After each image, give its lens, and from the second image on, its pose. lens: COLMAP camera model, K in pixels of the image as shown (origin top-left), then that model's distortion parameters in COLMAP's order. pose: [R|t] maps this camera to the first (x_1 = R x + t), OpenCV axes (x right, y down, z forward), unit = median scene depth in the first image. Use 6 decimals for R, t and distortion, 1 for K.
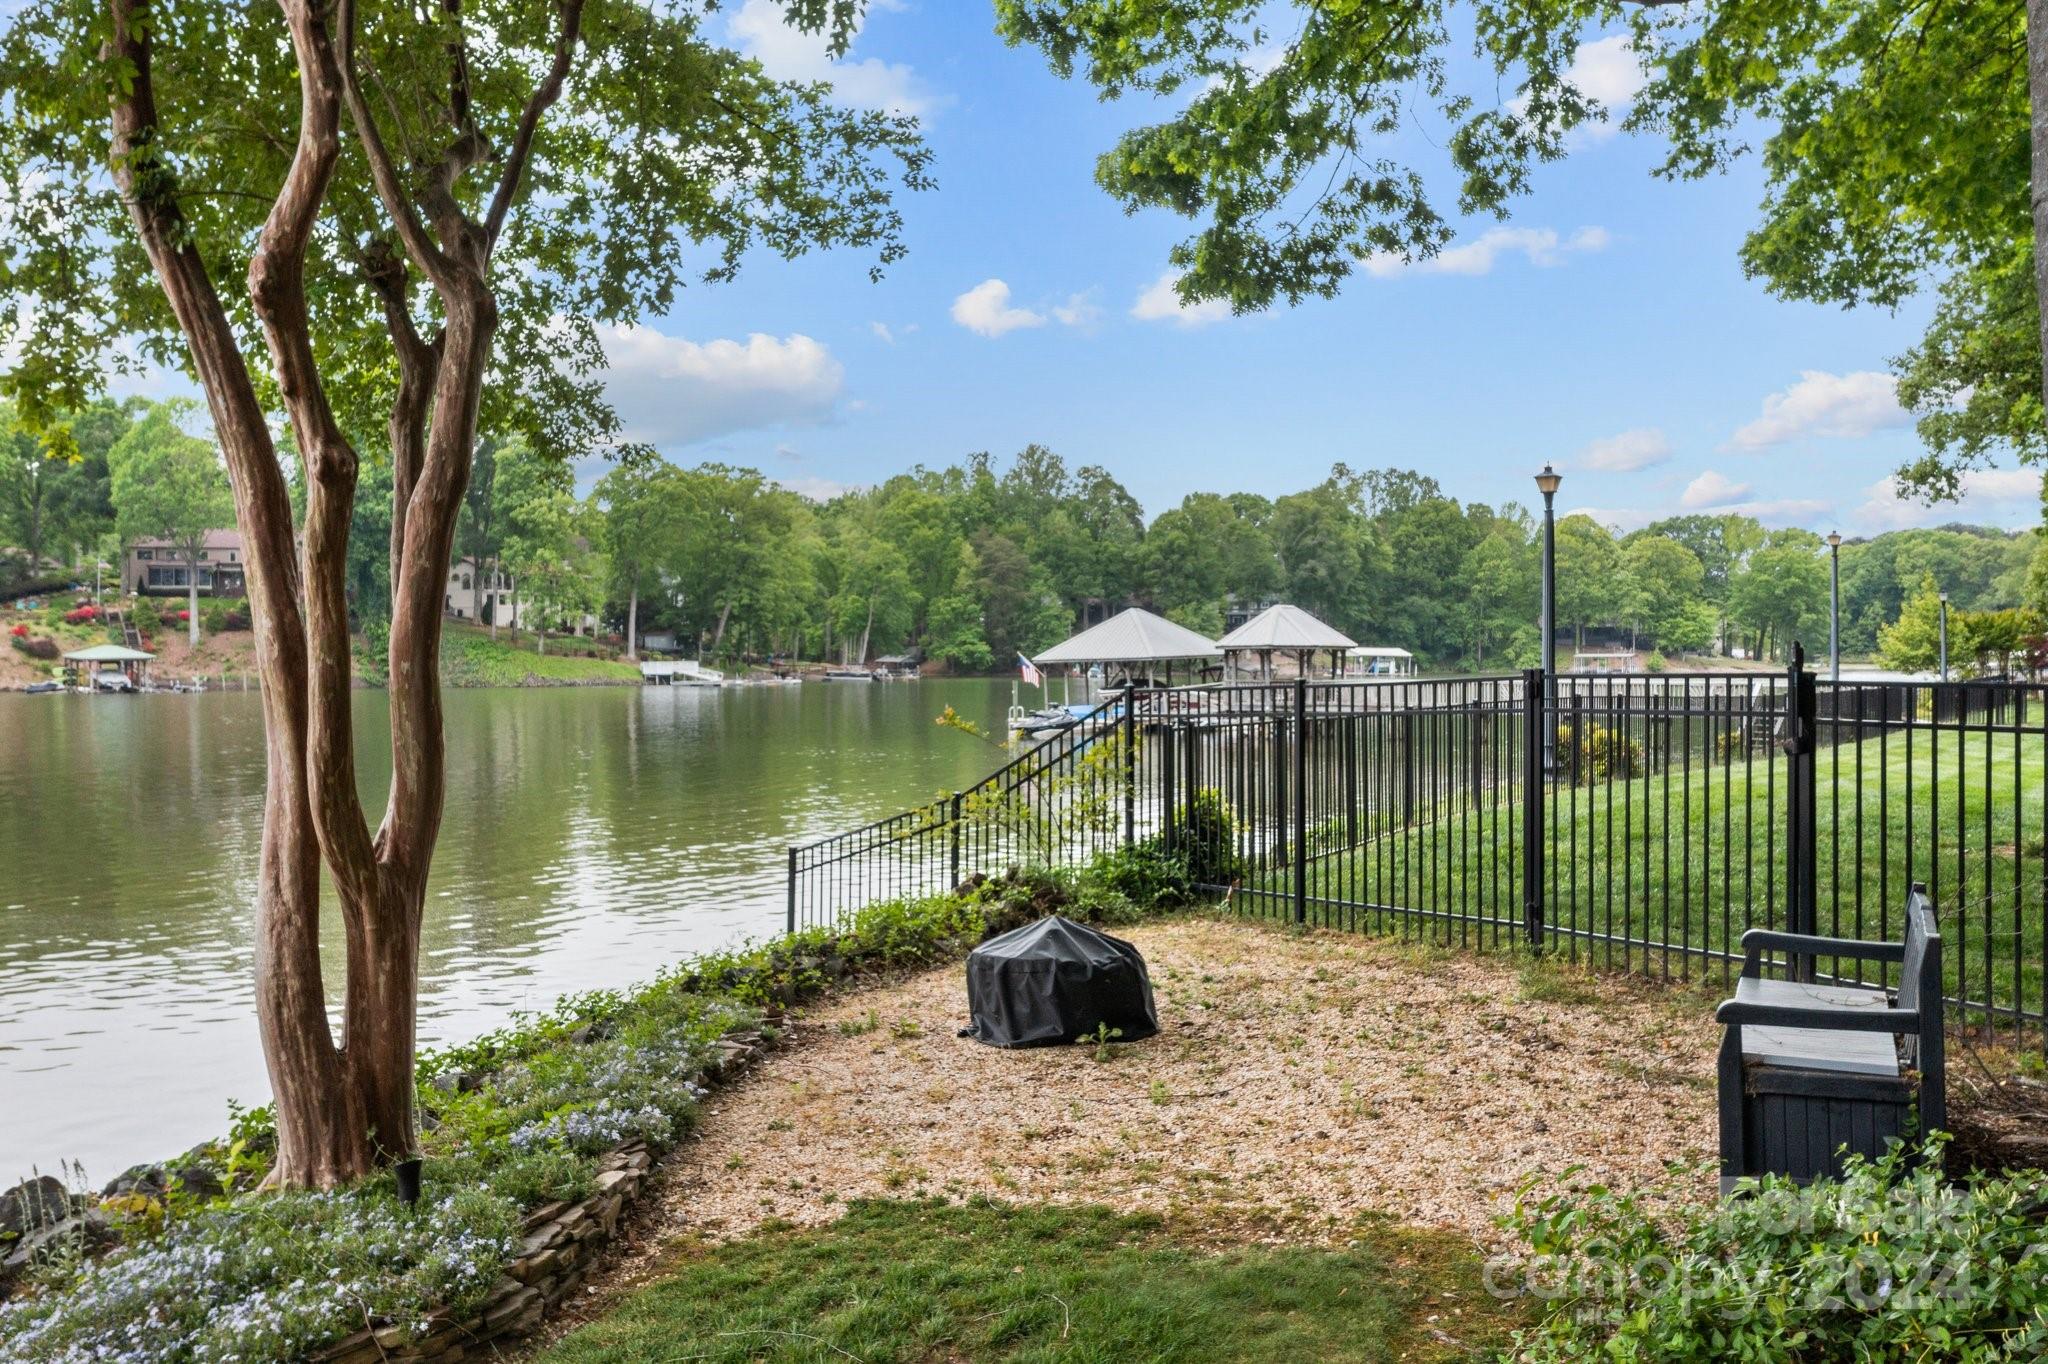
lens RADIAL K [[1653.8, 0, 1019.3], [0, 1653.8, 678.7], [0, 0, 1]] dist [-0.000615, 0.011462]
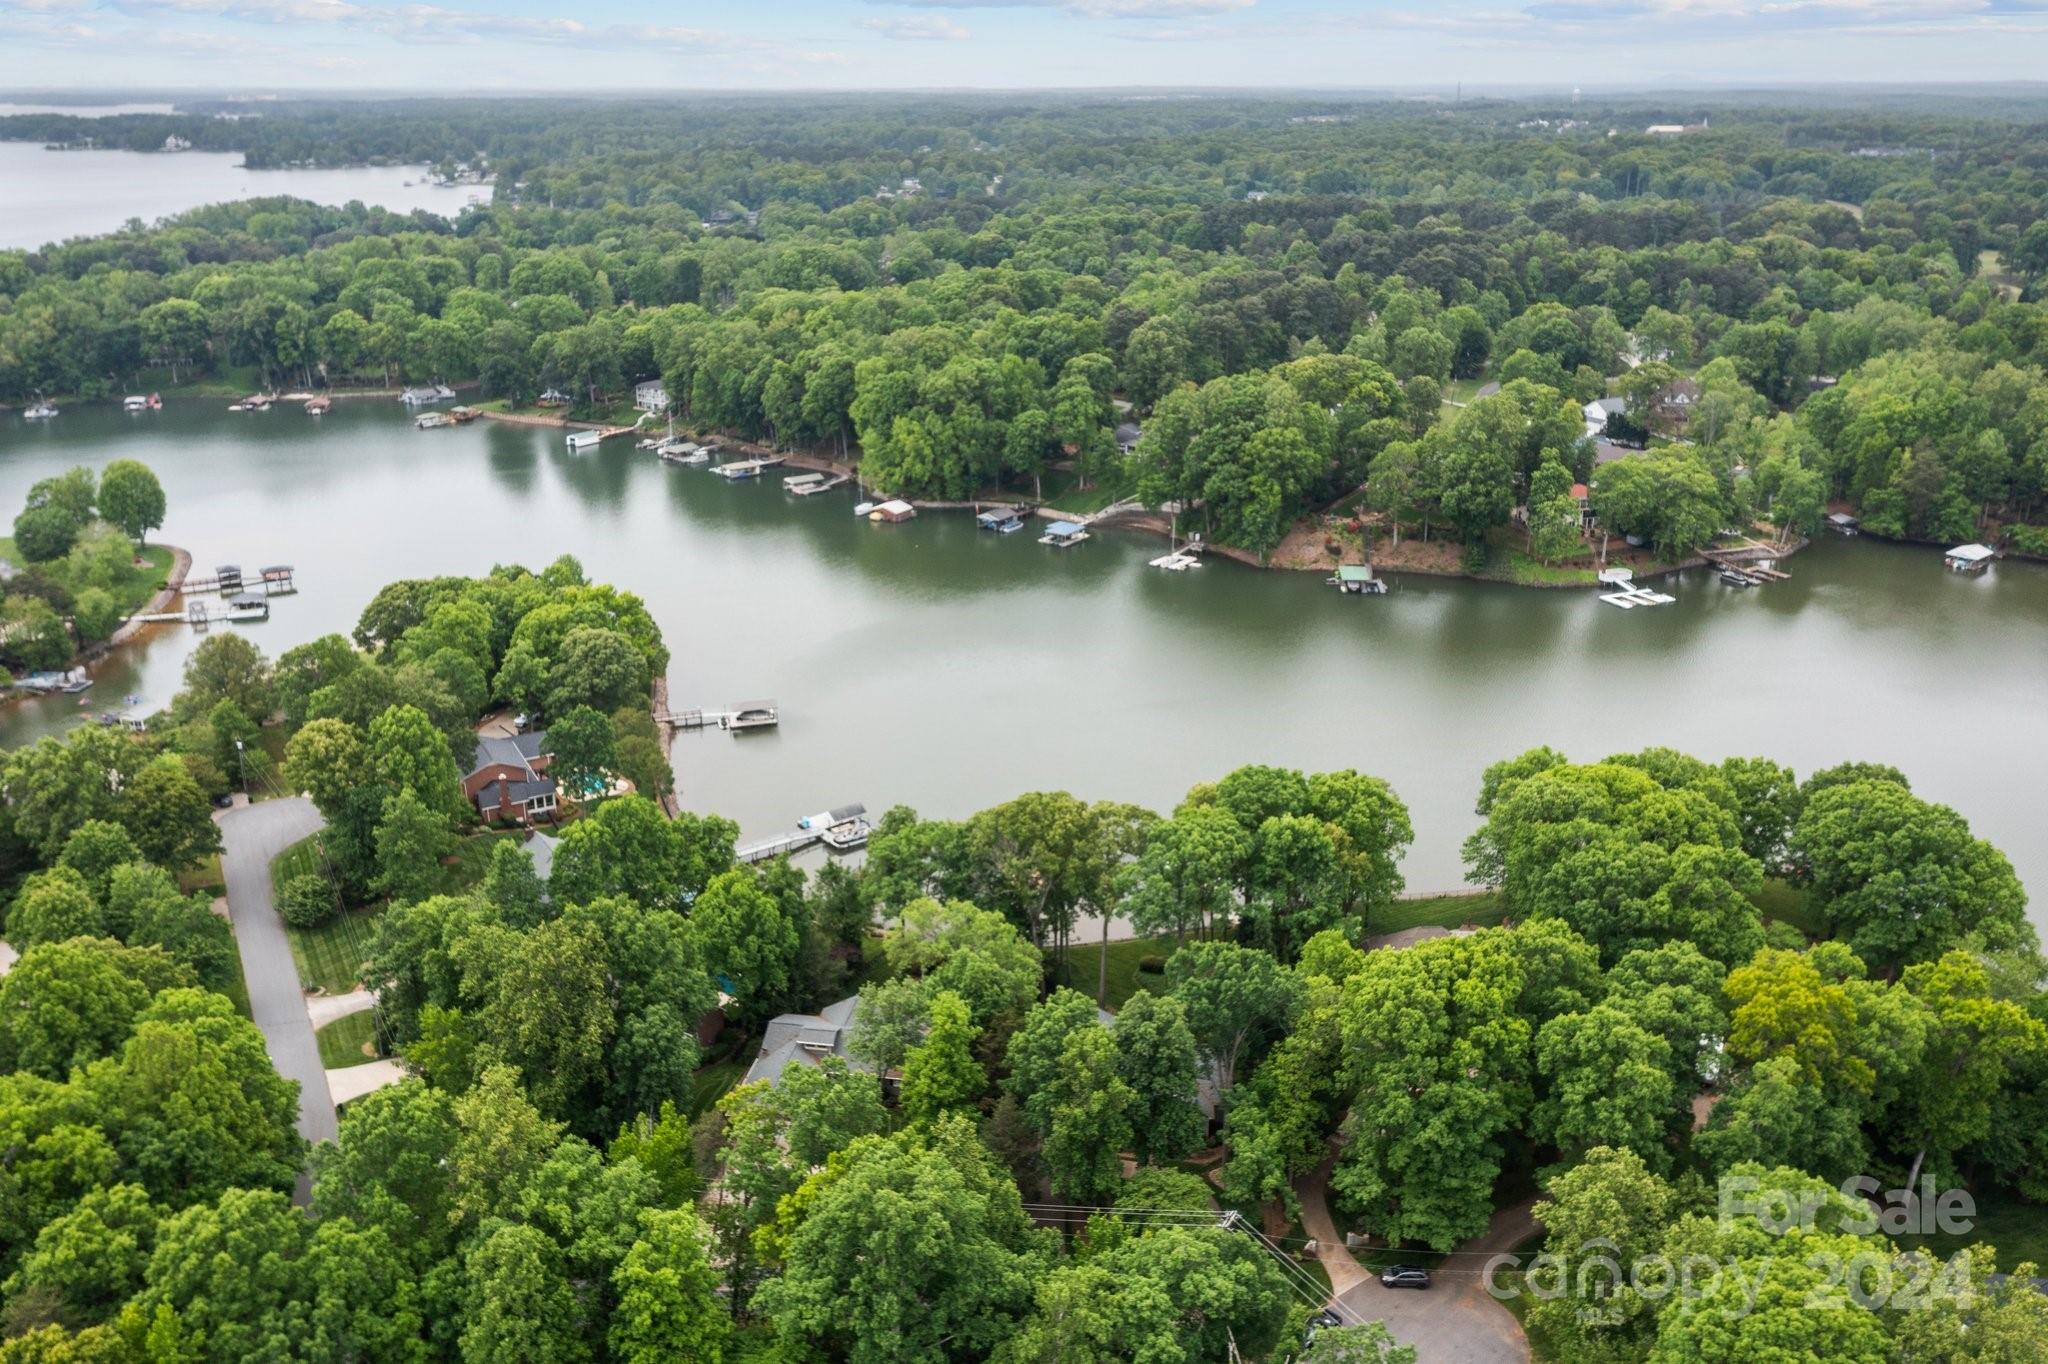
lens RADIAL K [[1663.2, 0, 1019.0], [0, 1663.2, 681.7], [0, 0, 1]] dist [-0.000974, 0.010863]
pose [[0.718585, 0.243108, -0.651563, 0.711113], [-0.007882, 0.939695, 0.341922, -0.666880], [0.695395, -0.240565, 0.677167, -1.018677]]
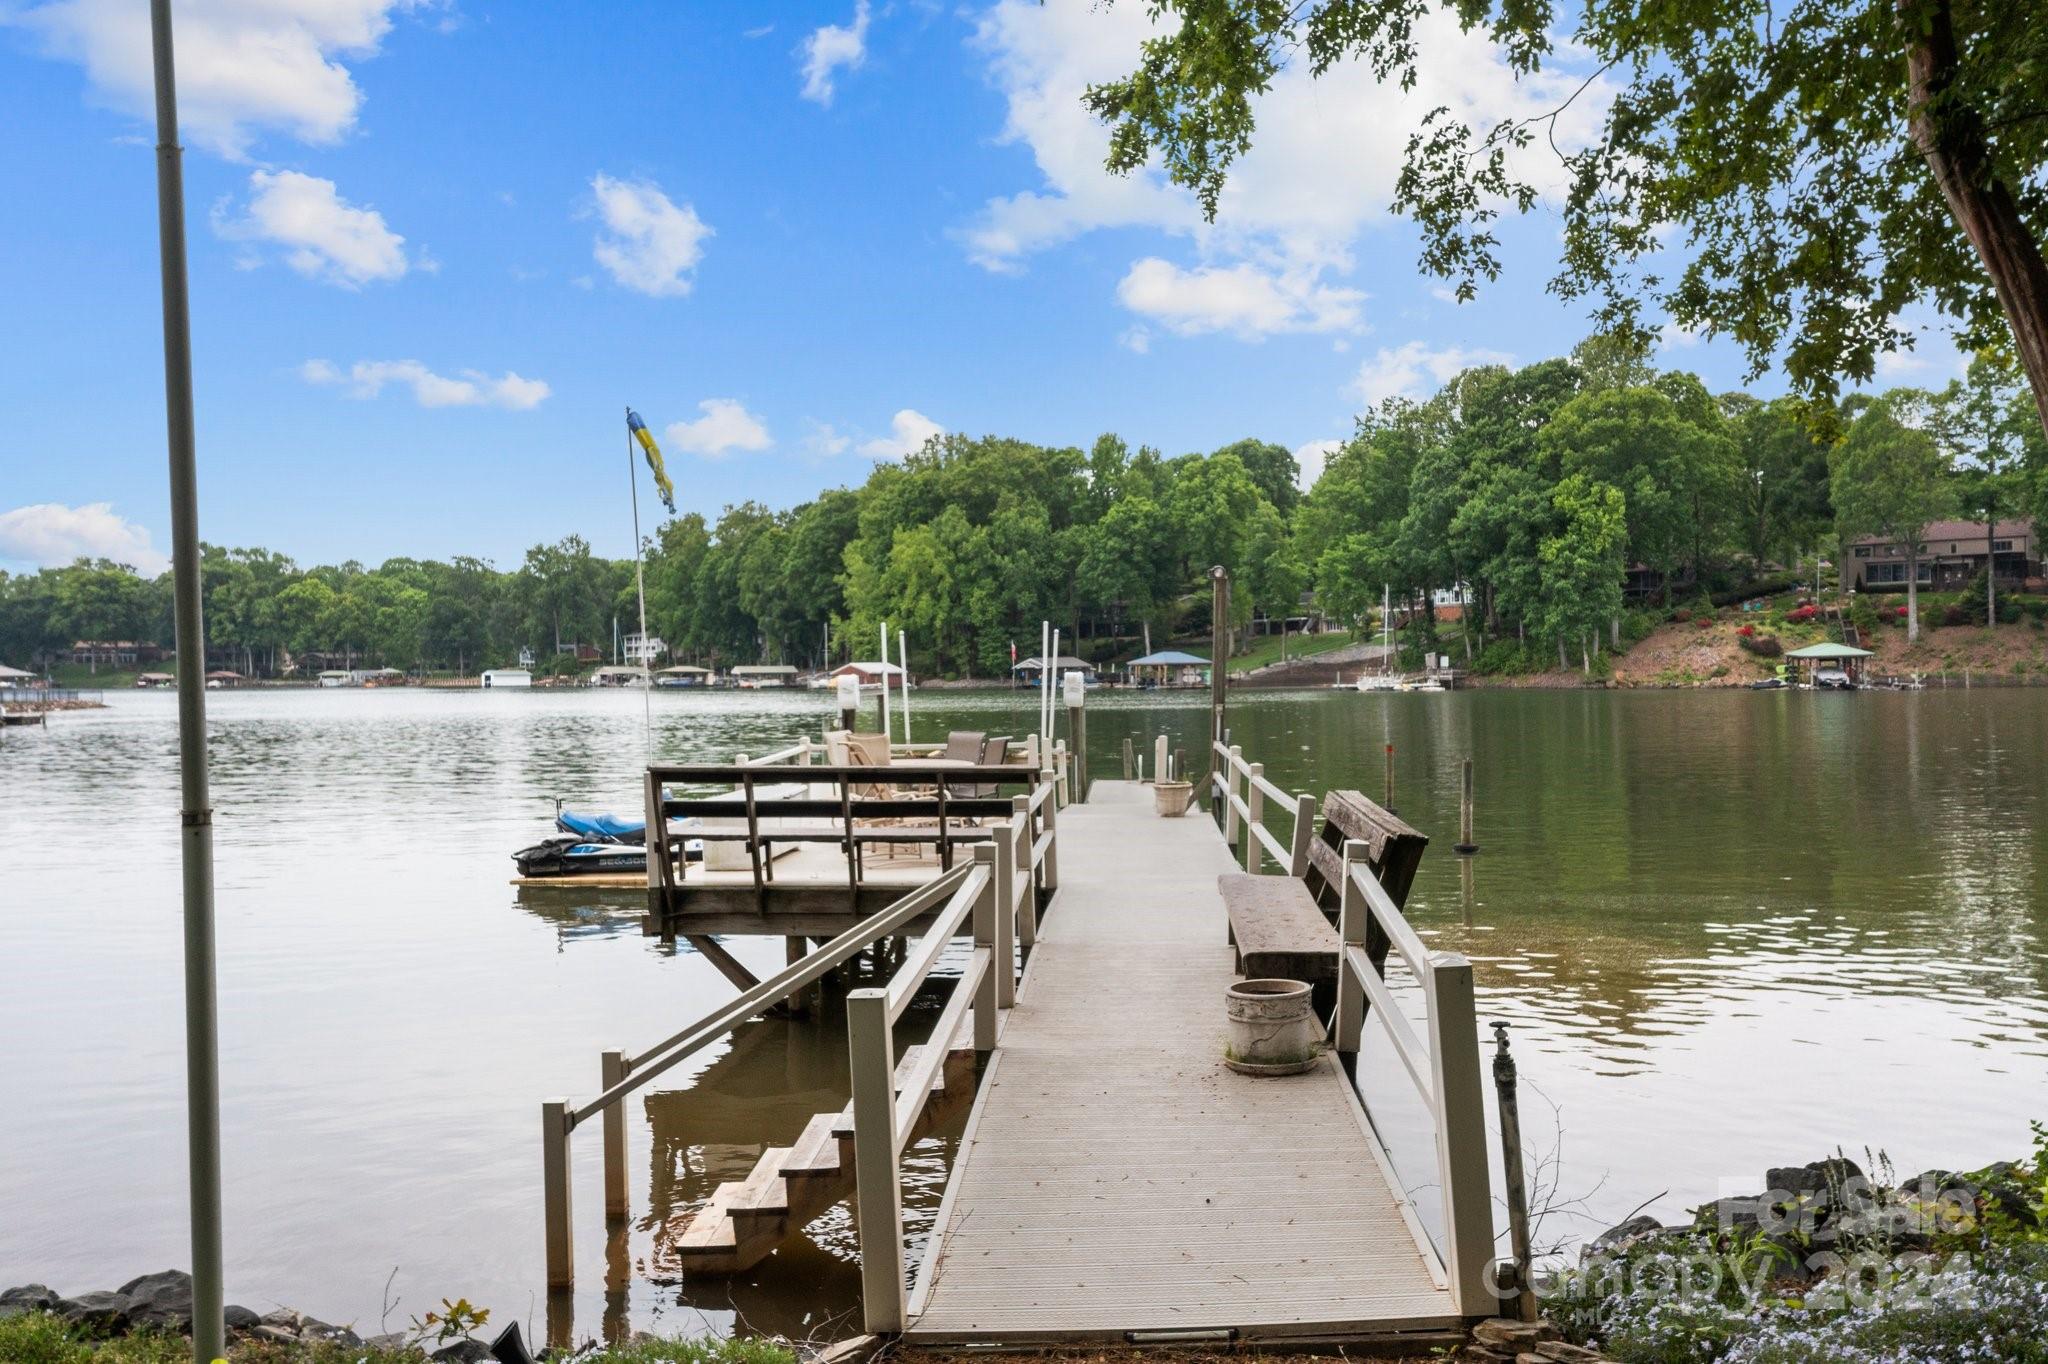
lens RADIAL K [[1663.2, 0, 1019.0], [0, 1663.2, 681.7], [0, 0, 1]] dist [-0.000974, 0.010863]
pose [[0.578290, 0.002415, -0.815828, -0.002005], [0.000085, 0.999995, 0.003021, 0.000413], [0.815832, -0.001816, 0.578287, 0.000817]]
